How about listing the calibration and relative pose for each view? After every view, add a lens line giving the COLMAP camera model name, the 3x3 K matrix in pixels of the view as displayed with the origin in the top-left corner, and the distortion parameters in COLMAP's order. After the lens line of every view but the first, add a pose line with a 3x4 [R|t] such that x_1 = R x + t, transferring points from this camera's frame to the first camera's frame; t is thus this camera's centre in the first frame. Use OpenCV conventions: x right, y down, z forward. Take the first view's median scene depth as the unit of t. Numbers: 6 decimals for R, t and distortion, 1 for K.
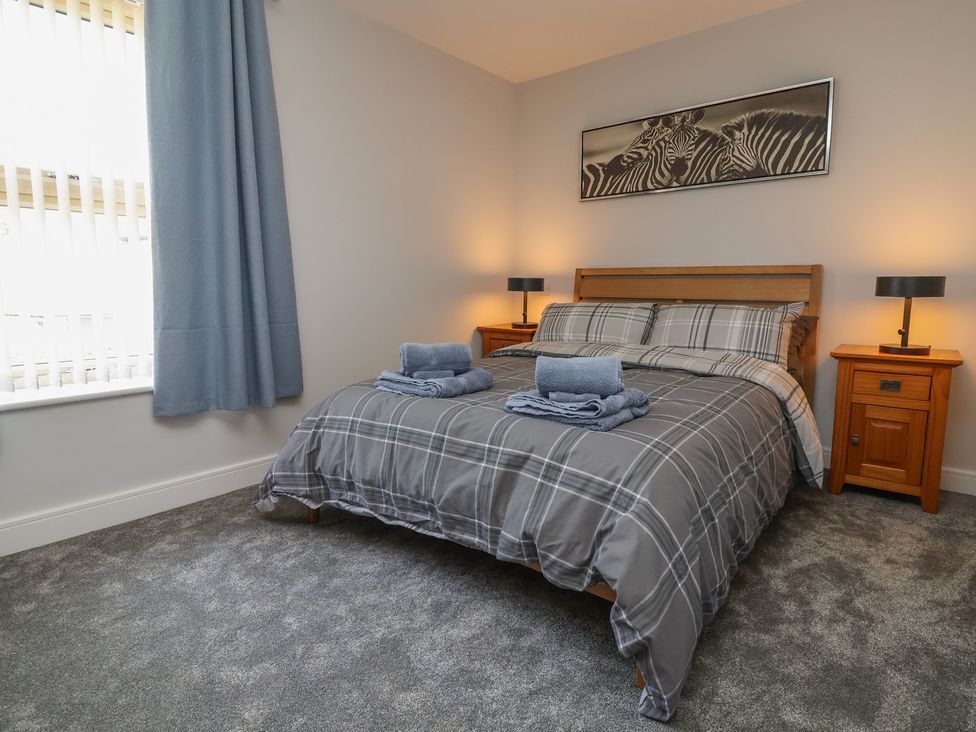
lens RADIAL K [[538.3, 0, 482.5], [0, 538.3, 358.0], [0, 0, 1]] dist [-0.002964, -0.010361]
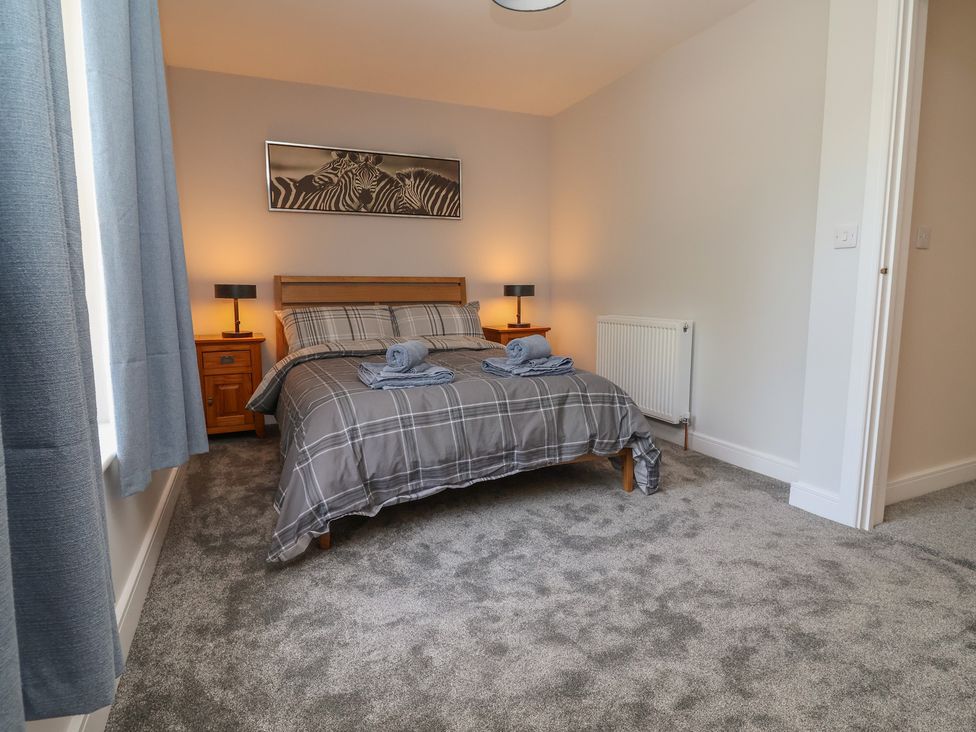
lens RADIAL K [[538.3, 0, 480.3], [0, 538.3, 365.8], [0, 0, 1]] dist [-0.002964, -0.010361]
pose [[0.449256, -0.129625, 0.883949, -0.729892], [0.125499, 0.988764, 0.081212, -0.036025], [-0.884545, 0.074450, 0.460476, 0.232807]]
